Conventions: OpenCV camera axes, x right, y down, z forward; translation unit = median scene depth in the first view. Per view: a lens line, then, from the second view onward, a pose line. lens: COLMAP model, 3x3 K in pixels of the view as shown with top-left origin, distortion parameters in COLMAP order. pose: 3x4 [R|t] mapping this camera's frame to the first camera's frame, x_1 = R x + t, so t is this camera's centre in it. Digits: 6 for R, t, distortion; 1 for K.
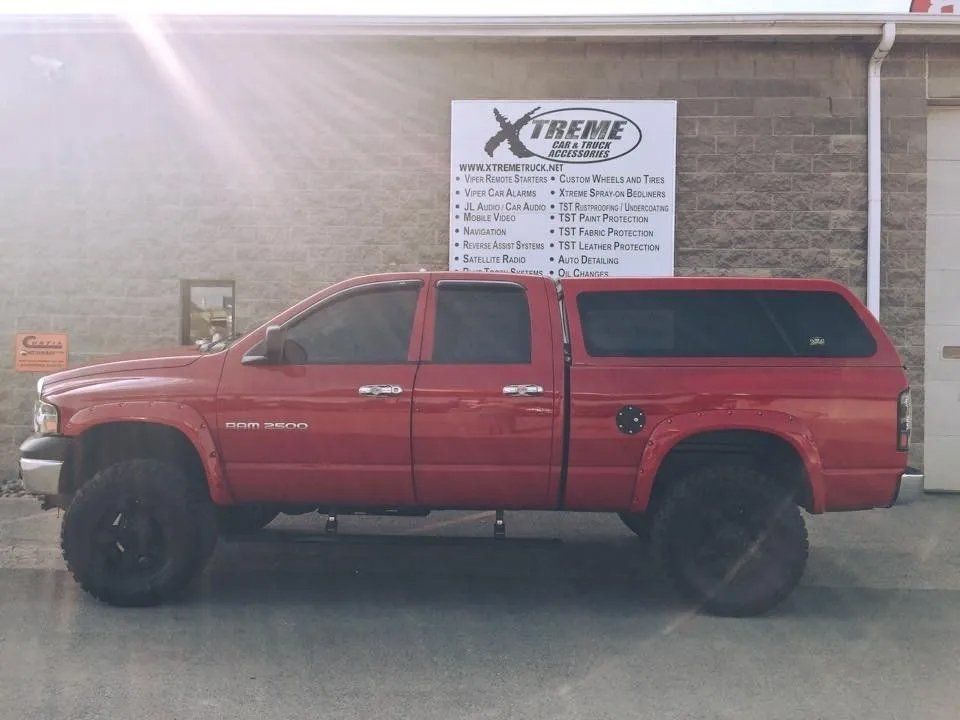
lens RADIAL K [[960.7, 0, 483.9], [0, 960.7, 361.3], [0, 0, 1]] dist [0.062059, 0.000000]
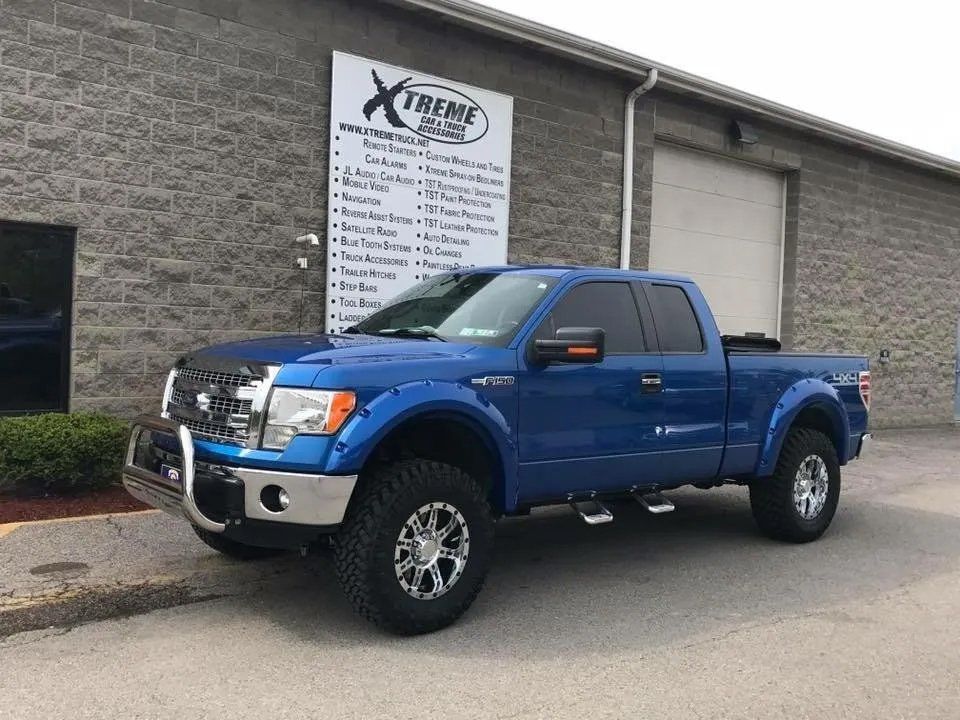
lens RADIAL K [[960.7, 0, 475.9], [0, 960.7, 362.4], [0, 0, 1]] dist [0.062059, 0.000000]
pose [[0.730269, -0.009193, 0.683098, -0.566455], [-0.026060, 0.998807, 0.041301, -0.017437], [-0.682663, -0.047963, 0.729158, 0.227894]]
